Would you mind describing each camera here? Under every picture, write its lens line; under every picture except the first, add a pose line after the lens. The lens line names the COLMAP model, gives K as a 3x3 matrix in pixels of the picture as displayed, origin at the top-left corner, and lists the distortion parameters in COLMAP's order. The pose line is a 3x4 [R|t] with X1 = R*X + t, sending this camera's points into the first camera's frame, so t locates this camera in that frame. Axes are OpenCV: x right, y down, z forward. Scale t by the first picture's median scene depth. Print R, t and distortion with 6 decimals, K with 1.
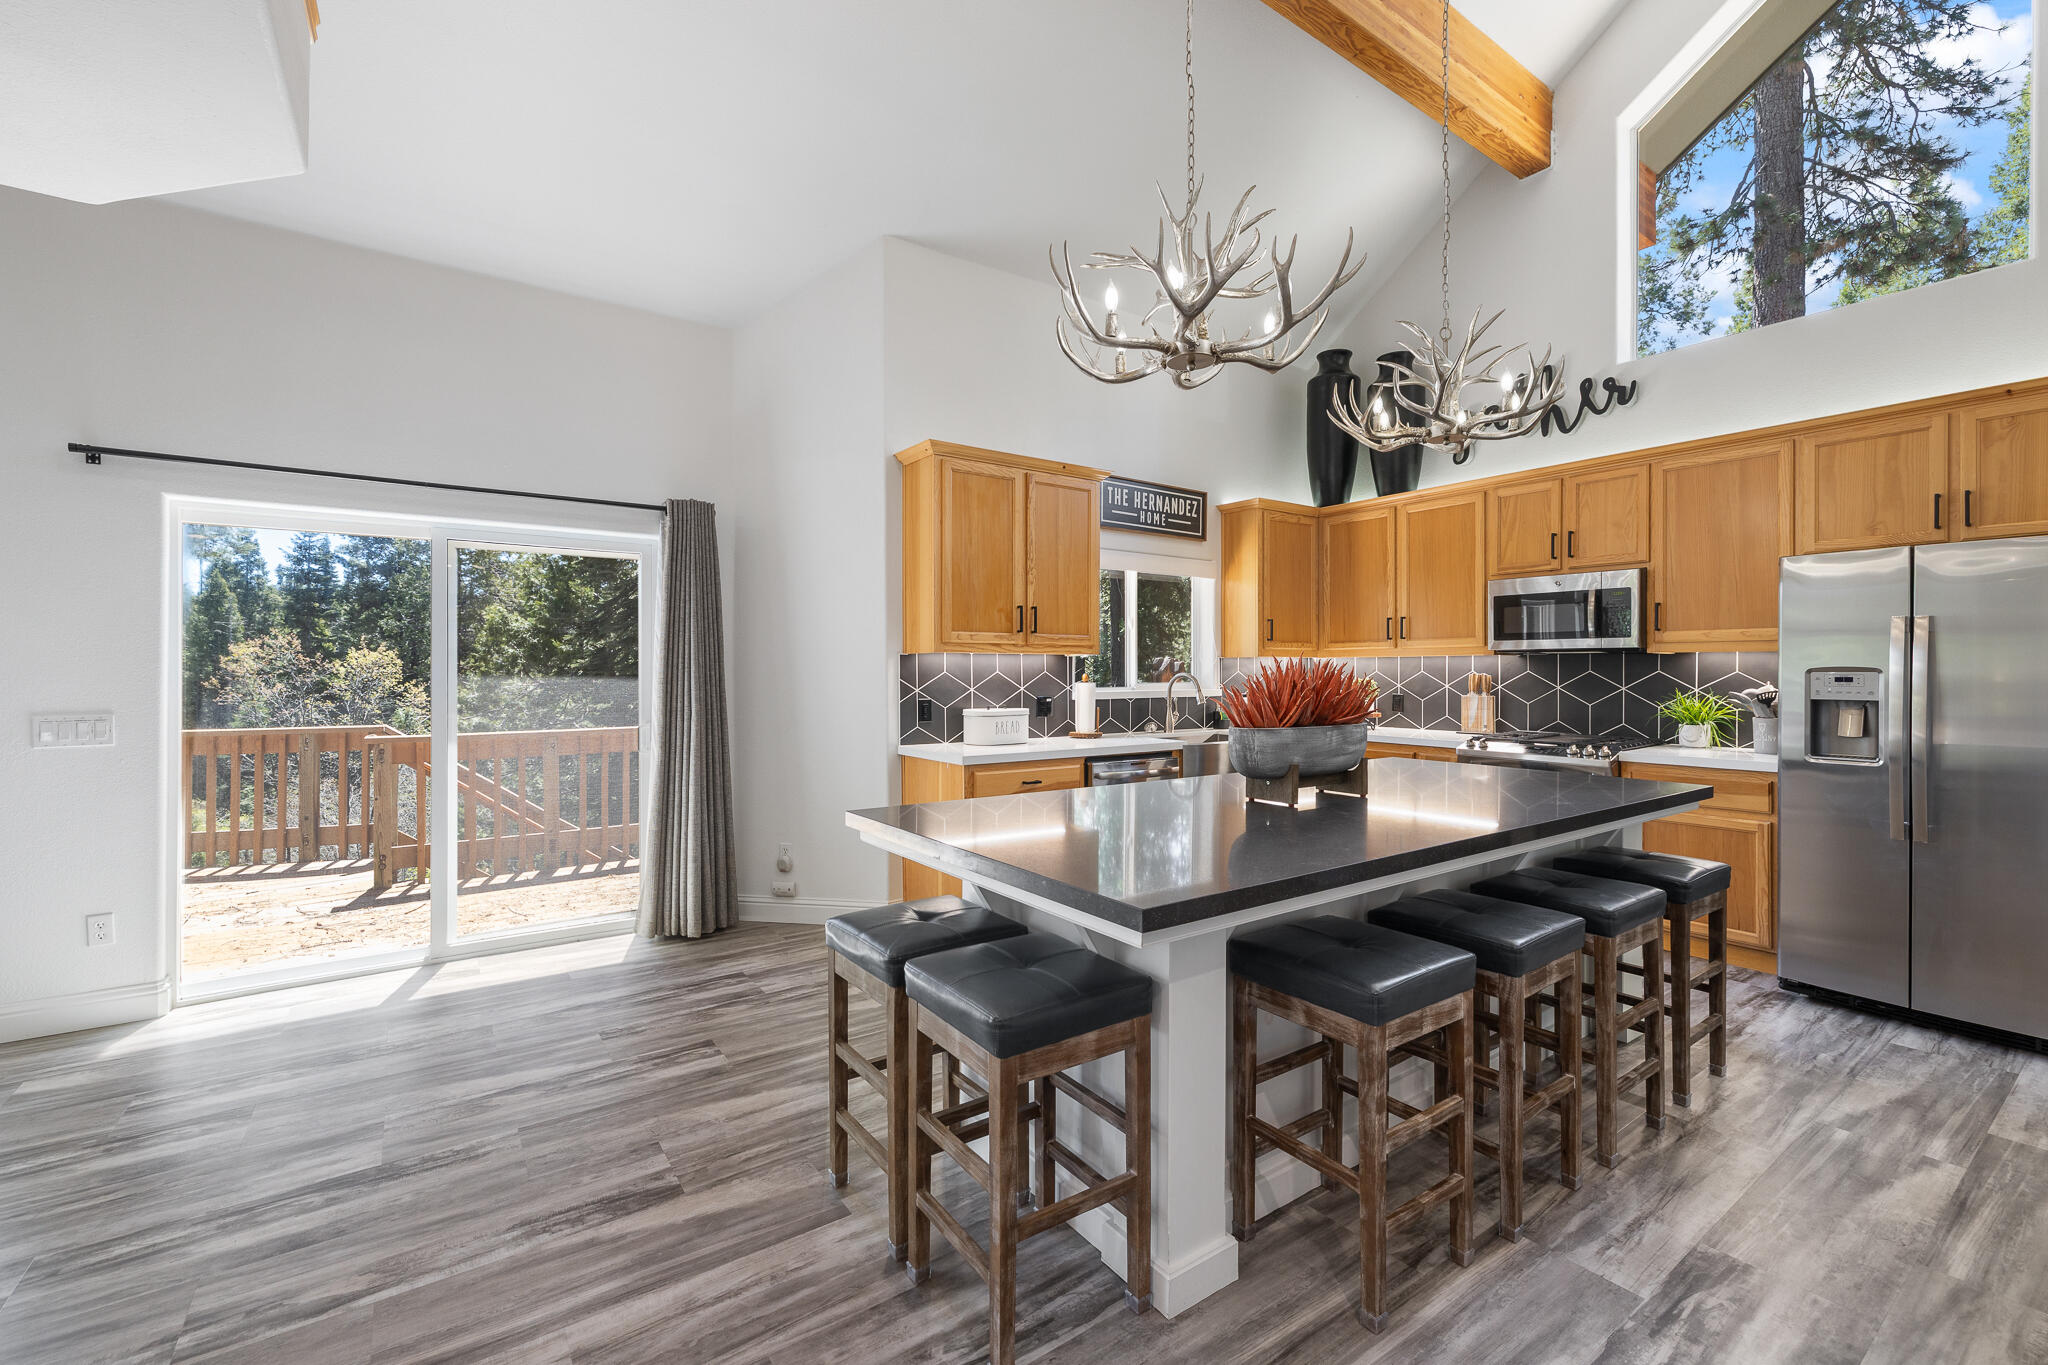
lens RADIAL K [[859.2, 0, 1027.2], [0, 859.2, 675.5], [0, 0, 1]] dist [0.000906, 0.000122]
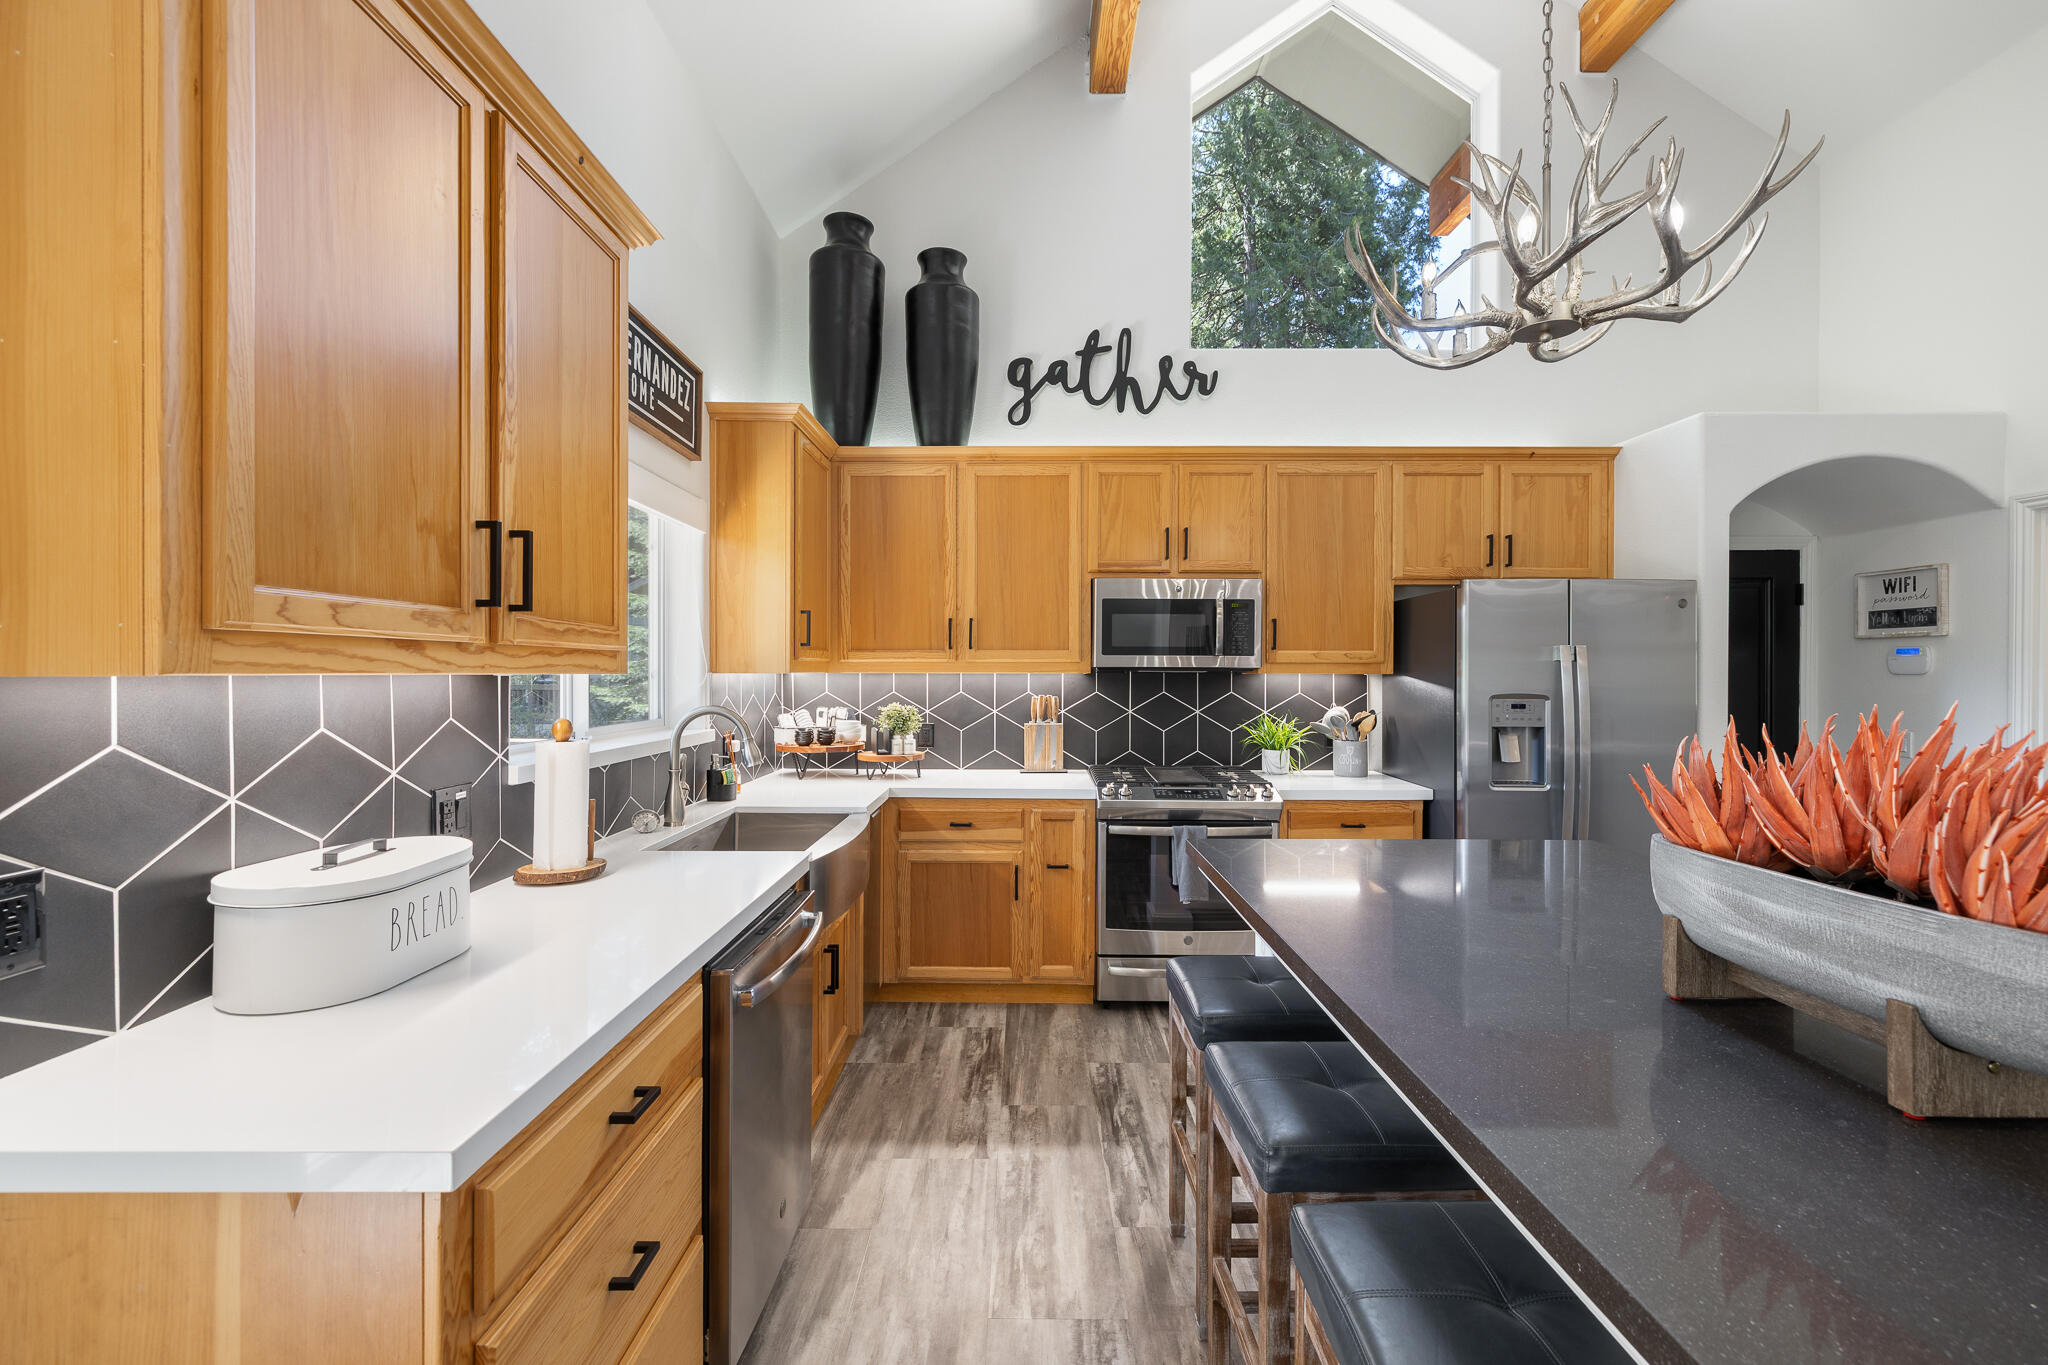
lens RADIAL K [[859.2, 0, 1027.2], [0, 859.2, 675.5], [0, 0, 1]] dist [0.000906, 0.000122]
pose [[0.579376, -0.001623, 0.815059, -0.149284], [0.002450, 0.999997, 0.000249, -0.024622], [-0.815057, 0.001853, 0.579378, 0.657811]]
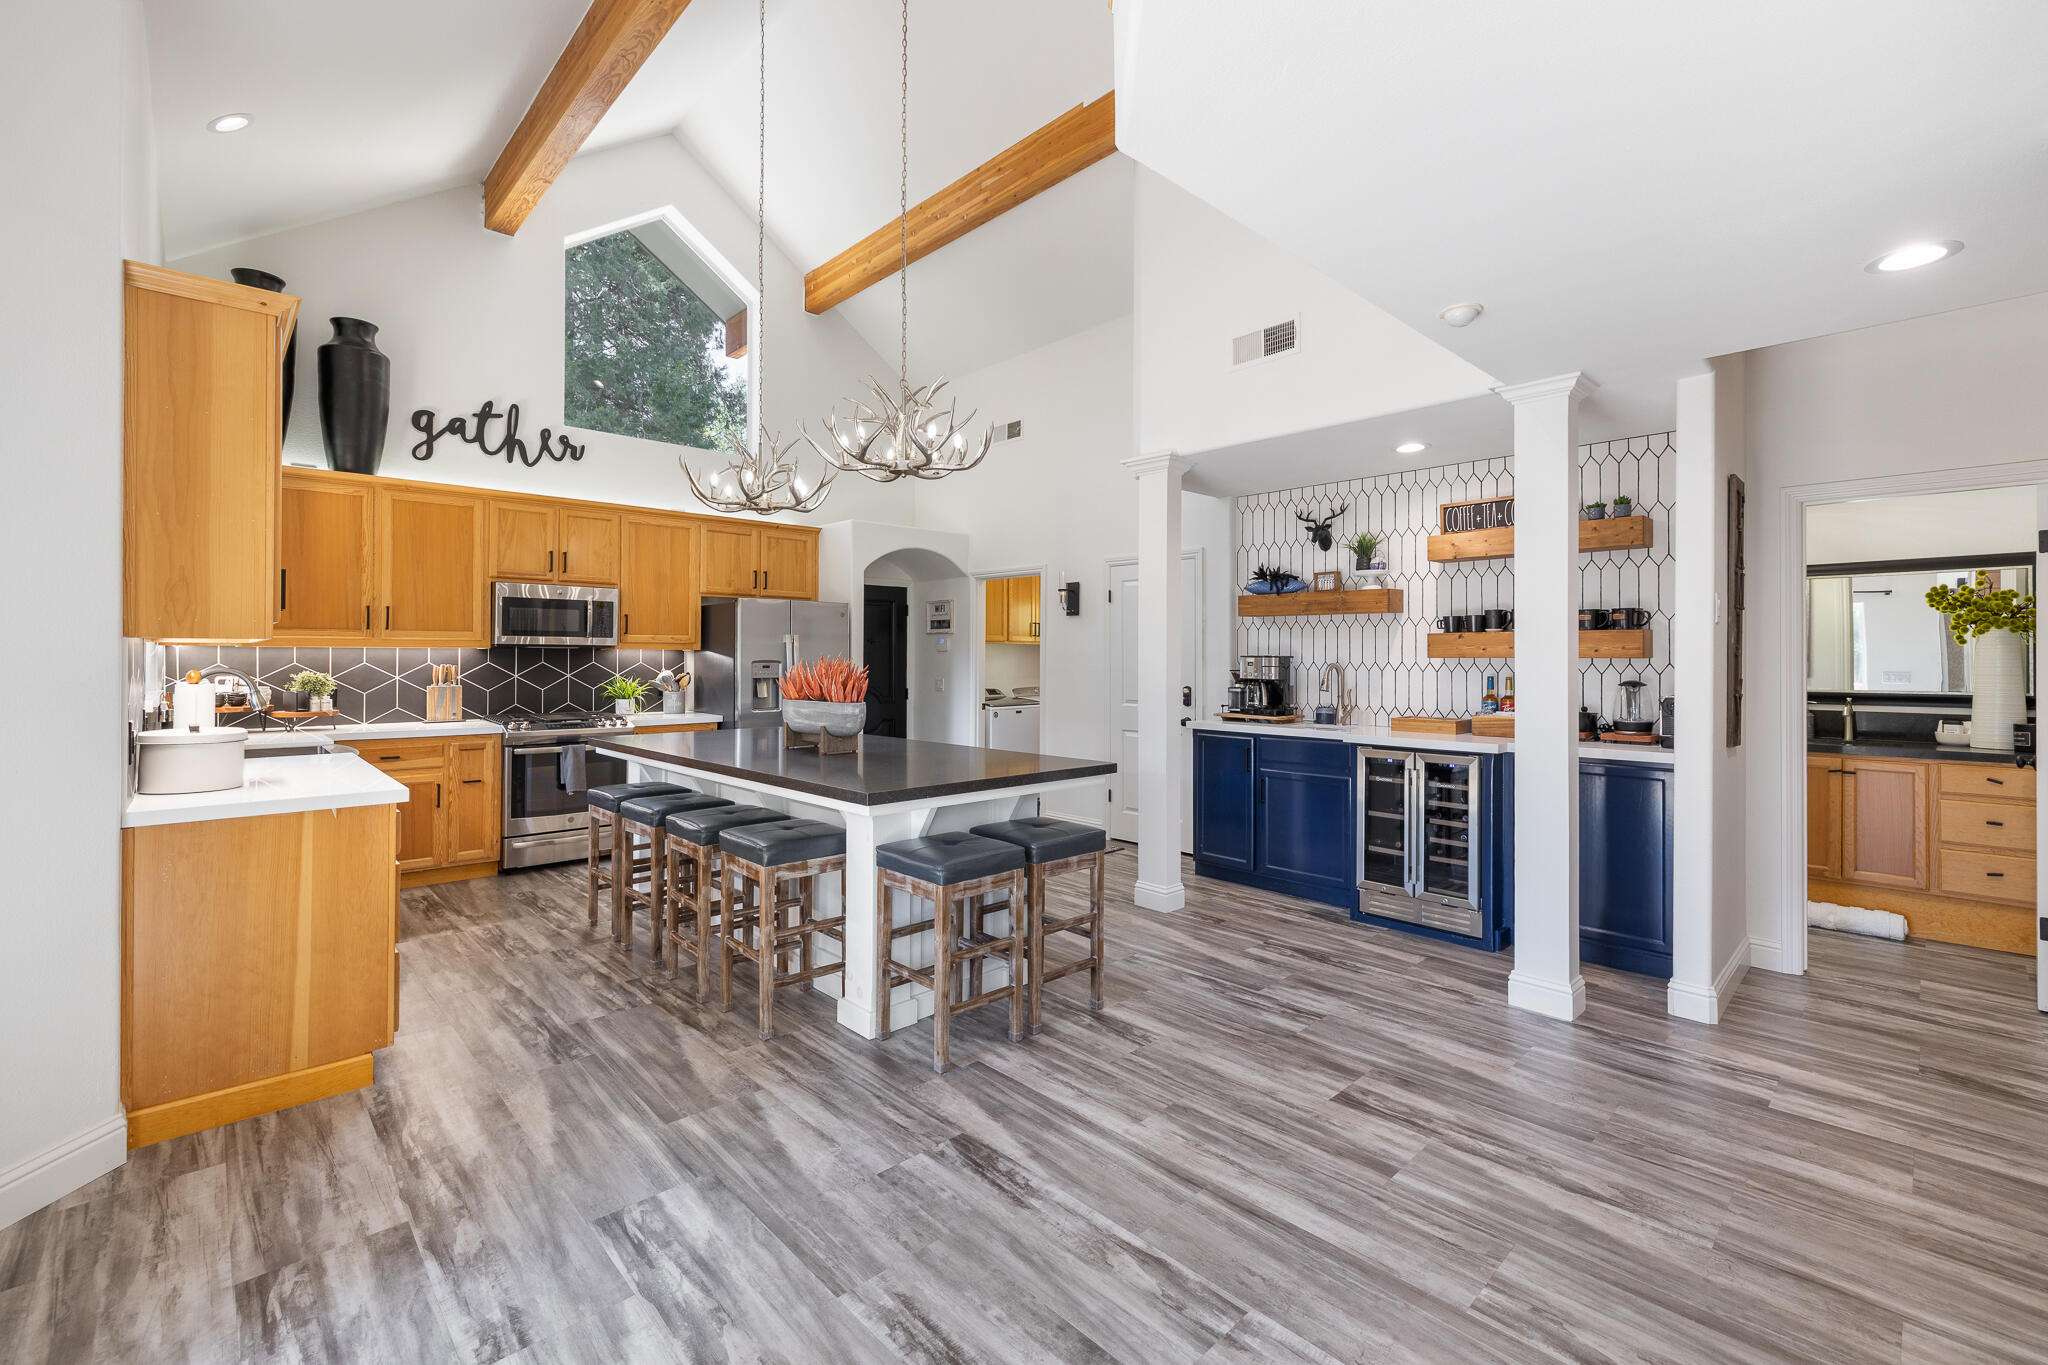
lens RADIAL K [[871.1, 0, 1026.6], [0, 871.1, 648.2], [0, 0, 1]] dist [0.000320, 0.000012]
pose [[-0.140732, 0.010496, 0.989992, -0.753043], [0.003843, 0.999942, -0.010056, -0.011116], [-0.990040, 0.002390, -0.140764, 0.523026]]
